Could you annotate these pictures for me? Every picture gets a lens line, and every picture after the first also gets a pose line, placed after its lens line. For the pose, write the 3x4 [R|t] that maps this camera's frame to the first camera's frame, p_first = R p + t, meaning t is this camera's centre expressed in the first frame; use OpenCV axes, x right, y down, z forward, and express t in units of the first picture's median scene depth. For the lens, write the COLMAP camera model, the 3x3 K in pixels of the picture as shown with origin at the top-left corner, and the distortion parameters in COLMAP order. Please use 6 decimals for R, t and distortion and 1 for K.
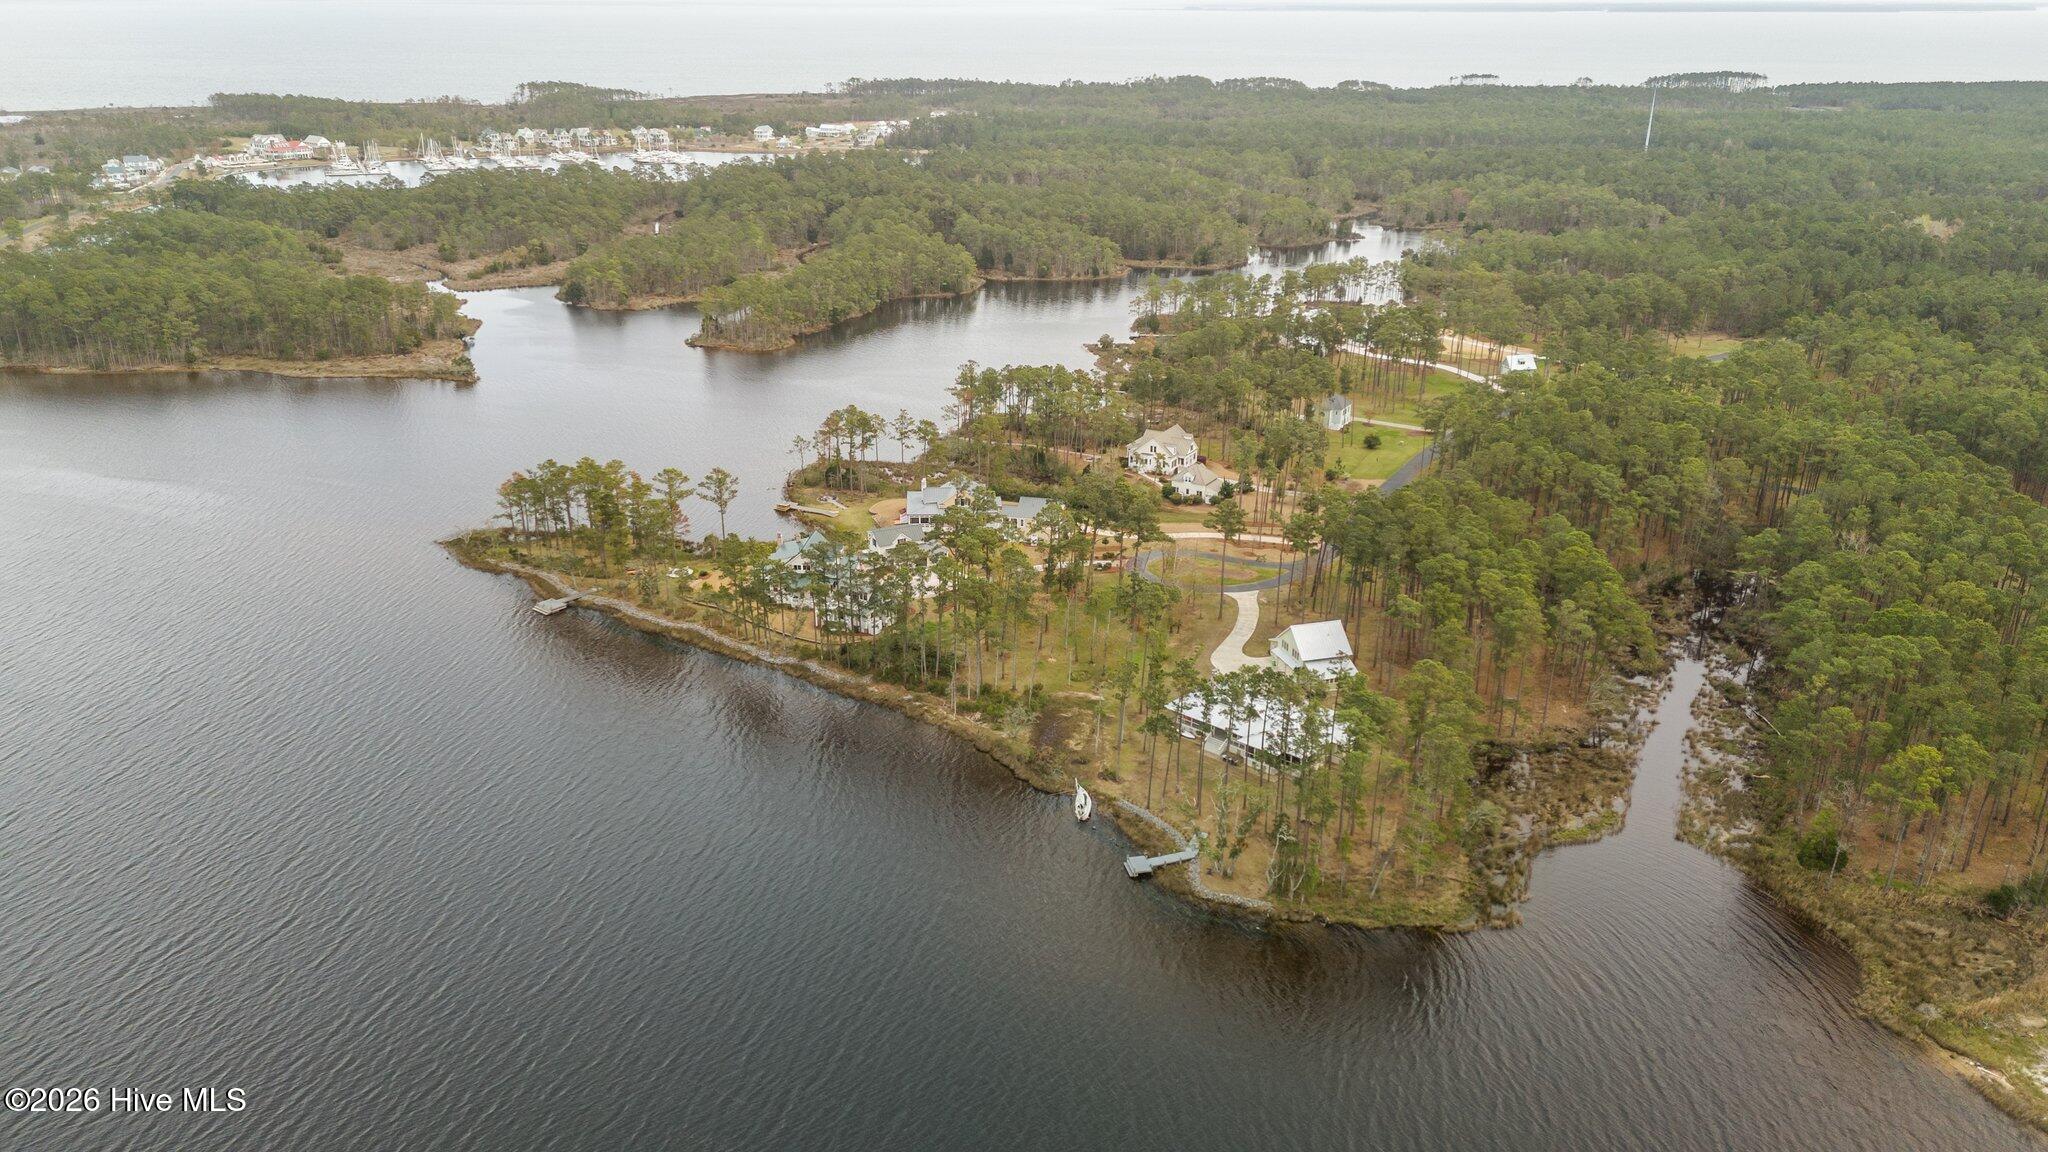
lens RADIAL K [[1483.7, 0, 1024.0], [0, 1483.7, 576.0], [0, 0, 1]] dist [0.092040, -0.108233]
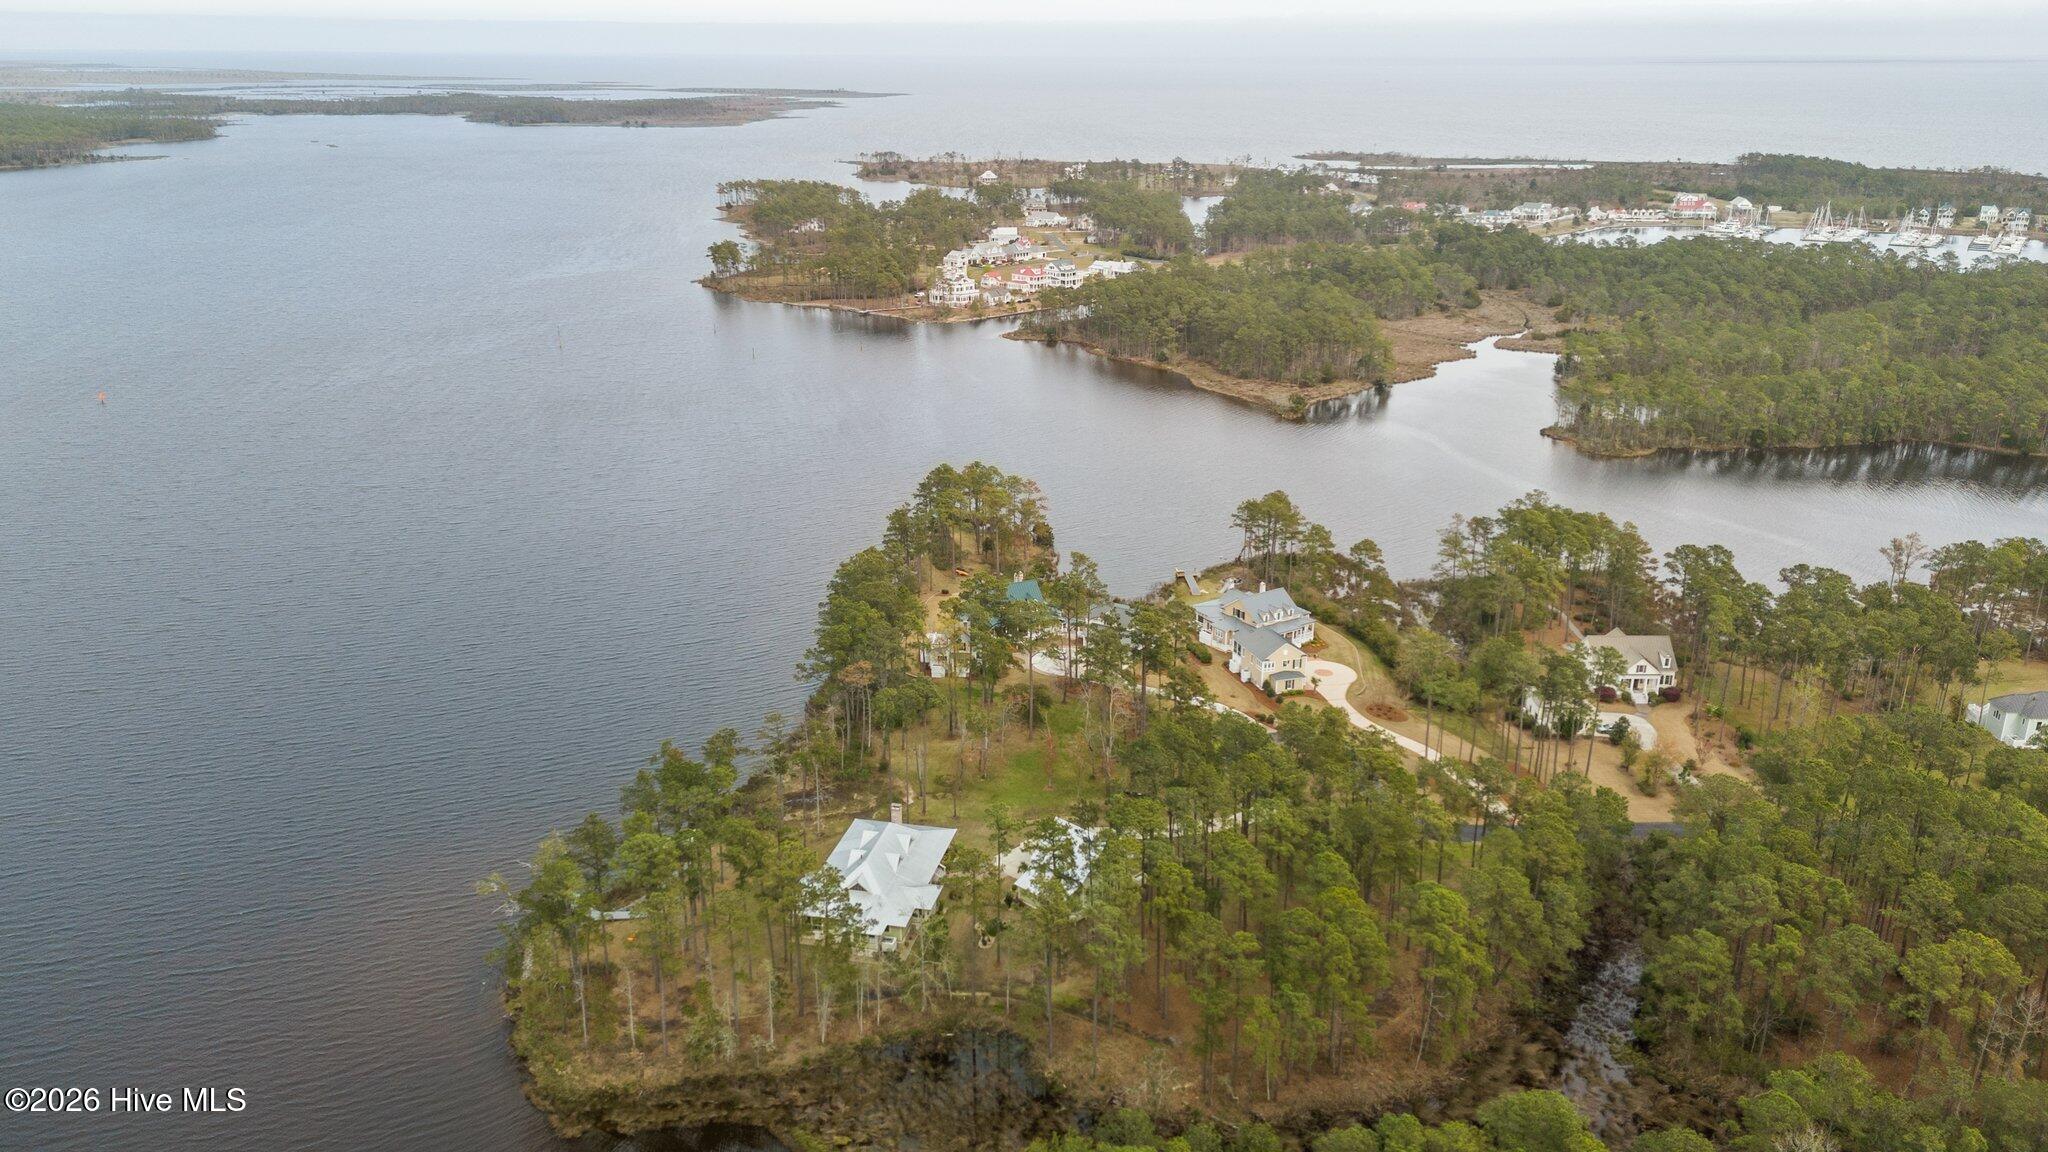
lens RADIAL K [[1499.4, 0, 1024.1], [0, 1499.4, 562.6], [0, 0, 1]] dist [0.092915, -0.103931]
pose [[0.521063, 0.271518, -0.809180, 0.306860], [-0.311790, 0.943083, 0.115674, -0.078664], [0.794531, 0.192021, 0.576062, 0.225204]]
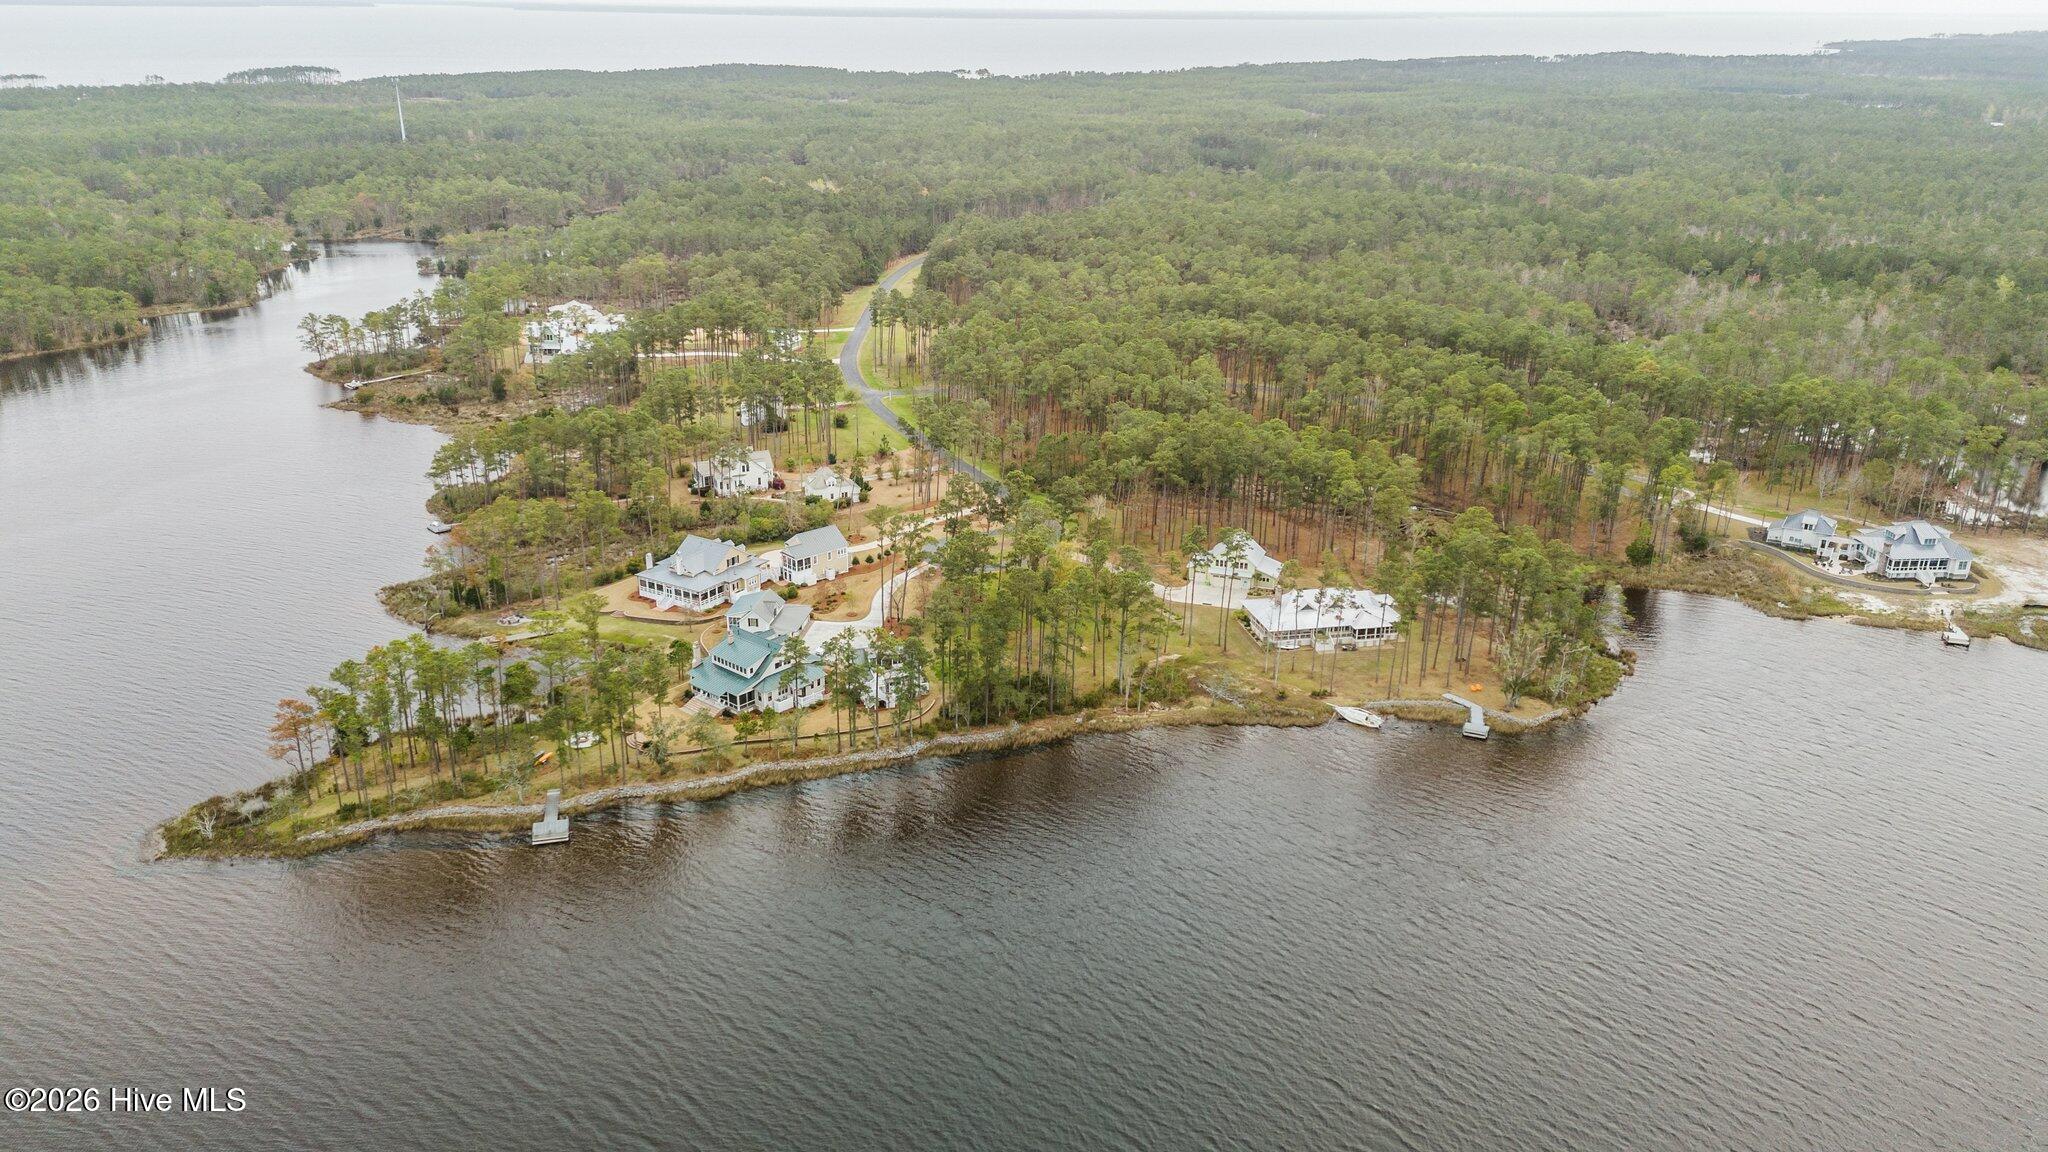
lens RADIAL K [[1473.0, 0, 1024.0], [0, 1473.0, 576.0], [0, 0, 1]] dist [0.068975, -0.061226]
pose [[0.585118, -0.290903, 0.756975, -0.336615], [0.286135, 0.947468, 0.142936, -0.065028], [-0.758791, 0.132963, 0.637619, 0.173076]]
